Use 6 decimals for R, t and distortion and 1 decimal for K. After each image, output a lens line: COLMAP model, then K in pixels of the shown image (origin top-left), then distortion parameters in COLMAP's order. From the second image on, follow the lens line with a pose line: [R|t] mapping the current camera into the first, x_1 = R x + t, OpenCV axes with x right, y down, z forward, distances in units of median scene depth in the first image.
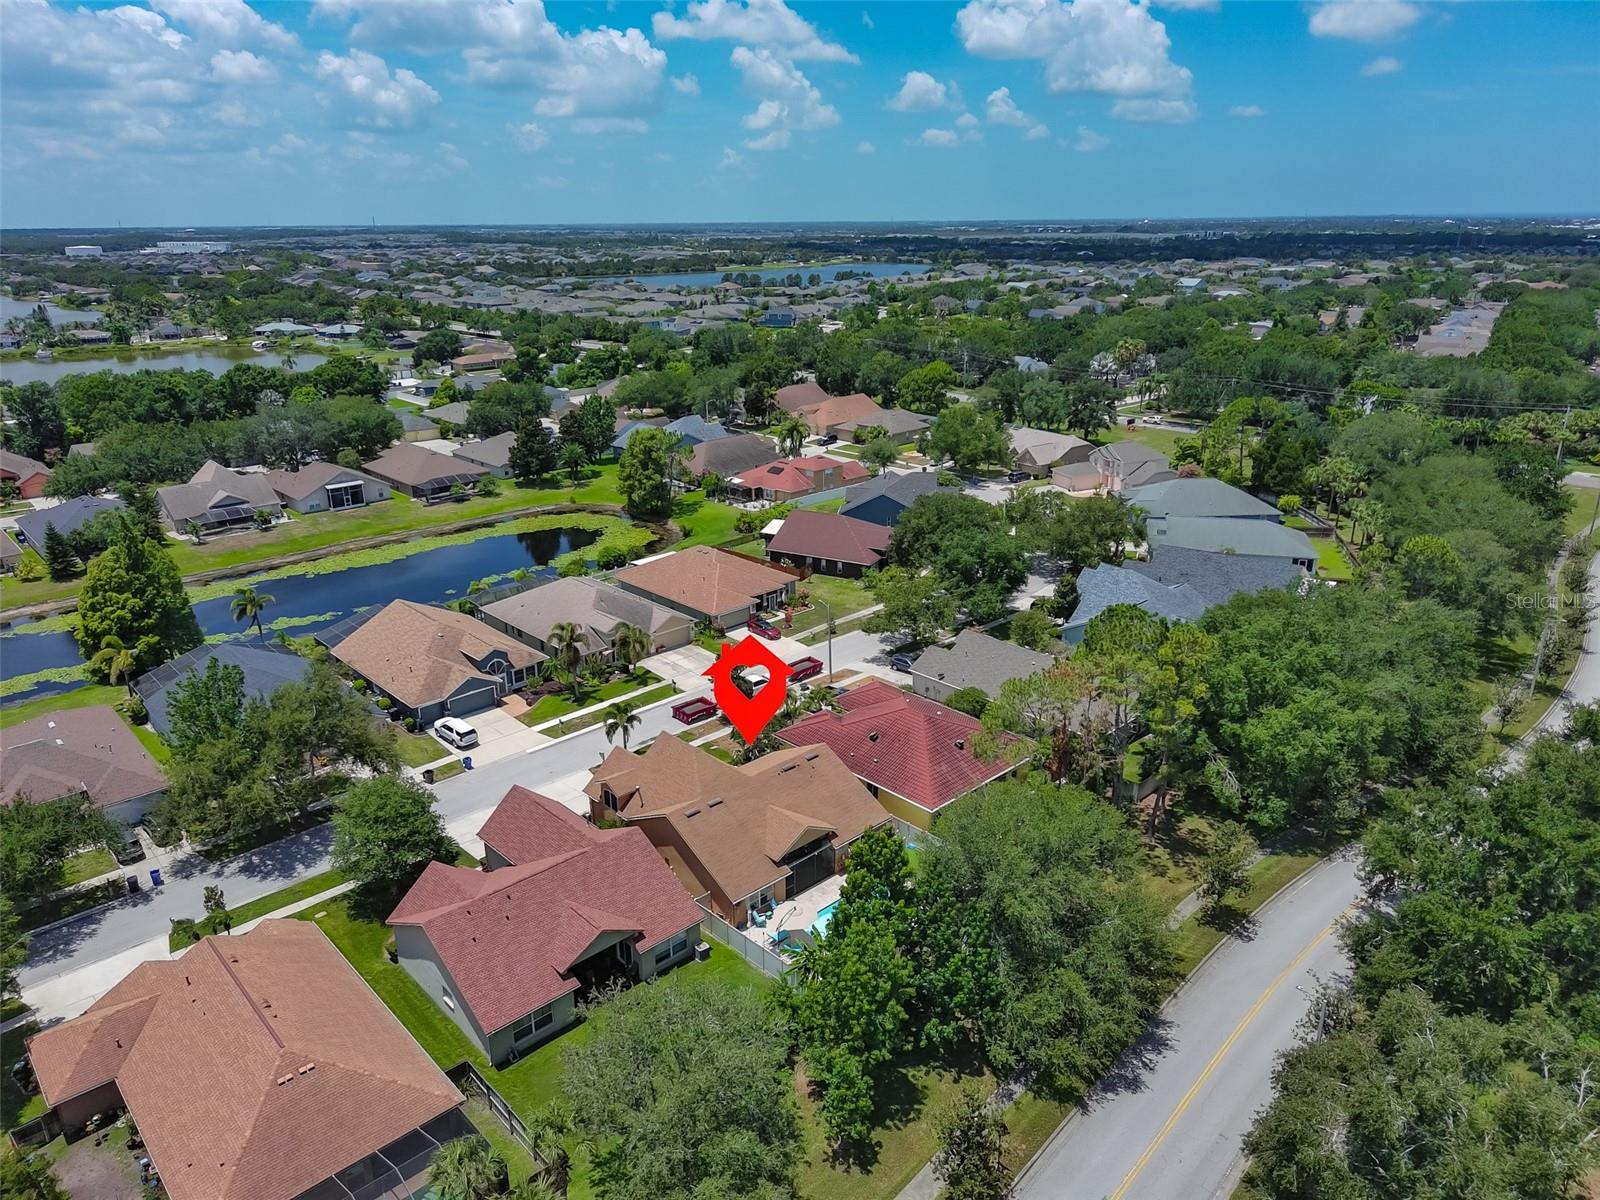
lens RADIAL K [[1103.1, 0, 800.0], [0, 1103.1, 600.0], [0, 0, 1]] dist [0.039973, -0.028159]
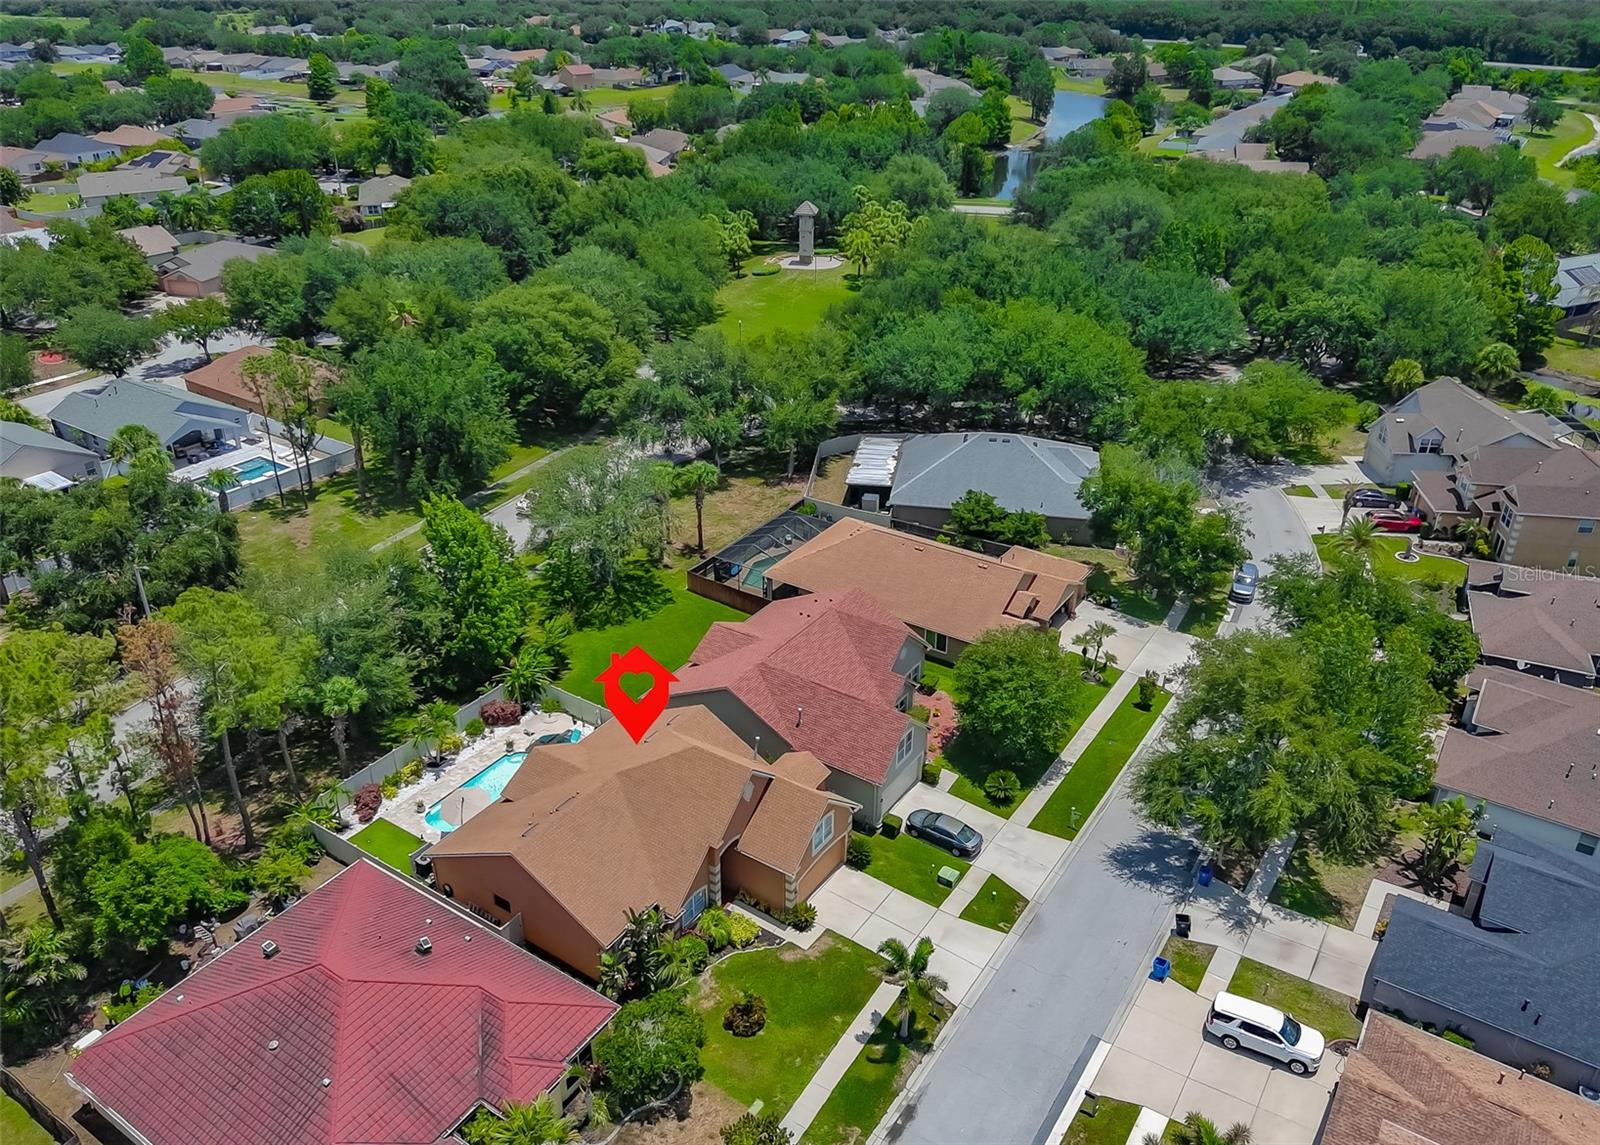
lens RADIAL K [[1126.1, 0, 800.0], [0, 1126.1, 572.5], [0, 0, 1]] dist [0.001965, -0.003359]
pose [[-0.974894, 0.108415, -0.194494, -0.006978], [-0.068391, 0.685457, 0.724894, -0.253928], [0.211907, 0.719996, -0.660834, 0.711024]]
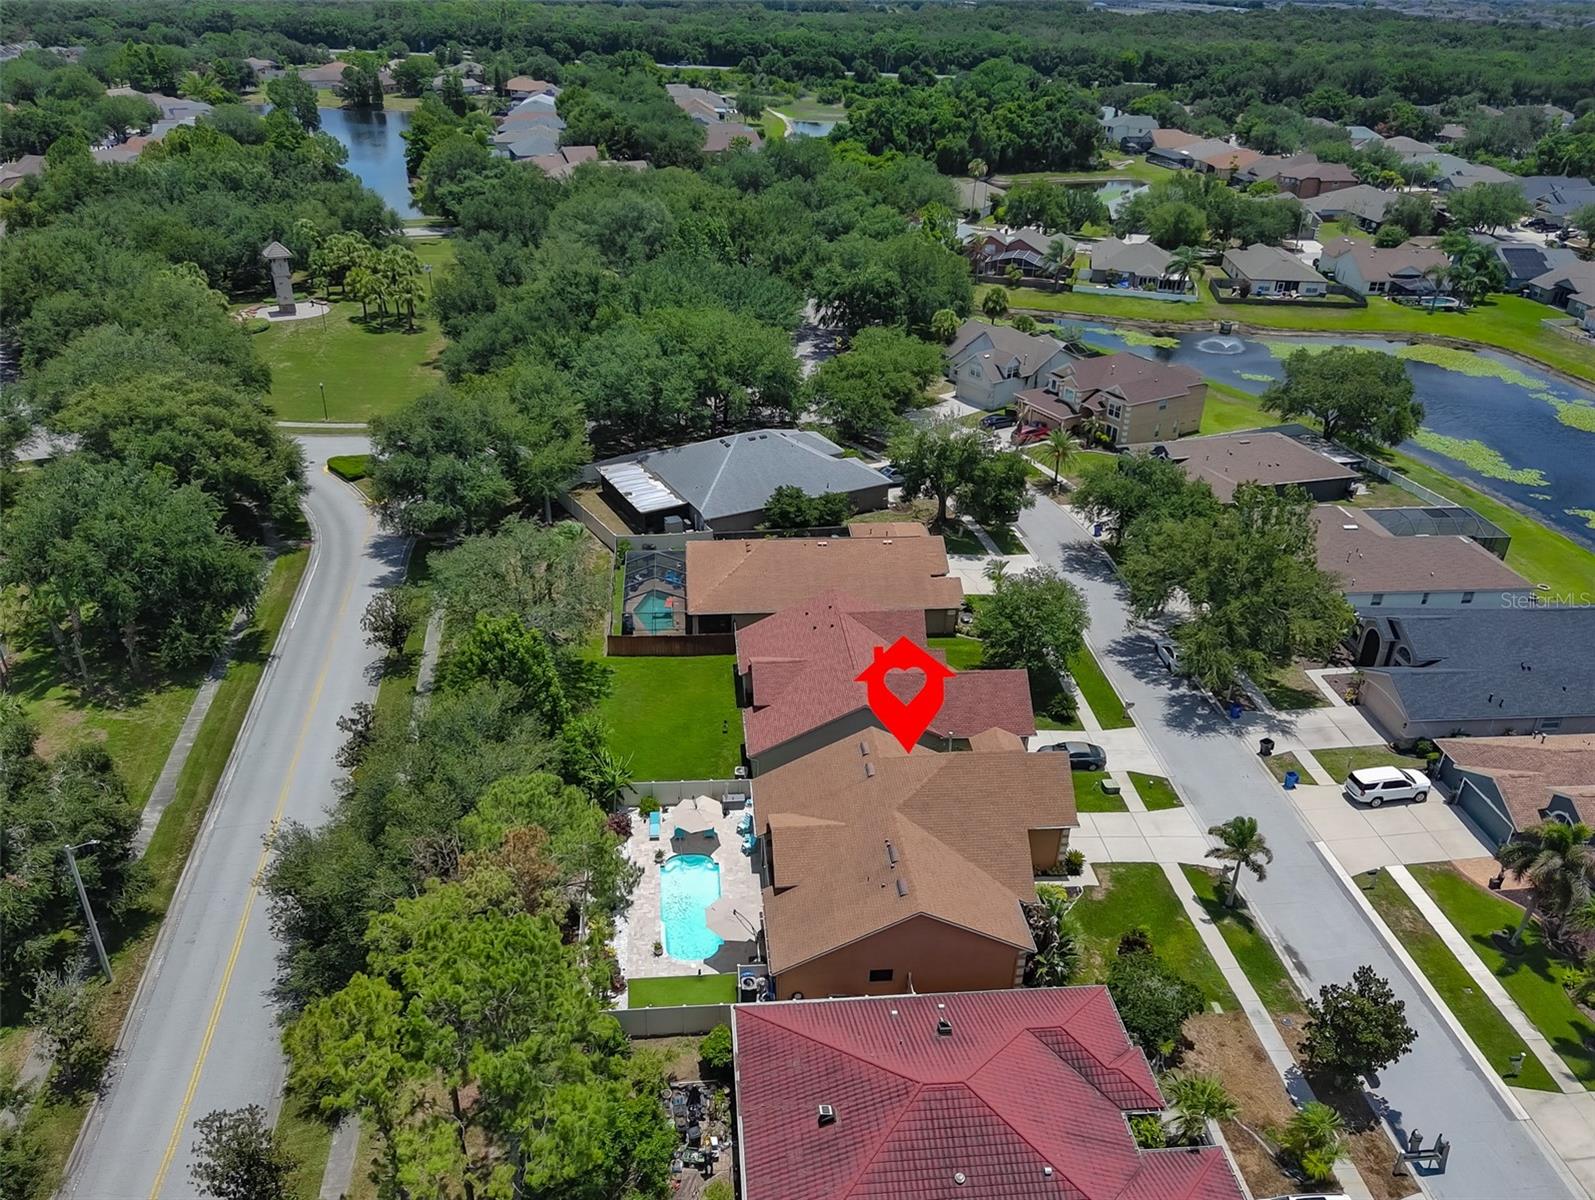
lens RADIAL K [[1099.7, 0, 797.5], [0, 1099.7, 600.0], [0, 0, 1]] dist [0.039973, -0.028159]
pose [[-0.638889, 0.371730, -0.673527, 0.231312], [-0.255042, 0.723647, 0.641318, -0.206021], [0.725793, 0.581508, -0.367523, 0.566120]]
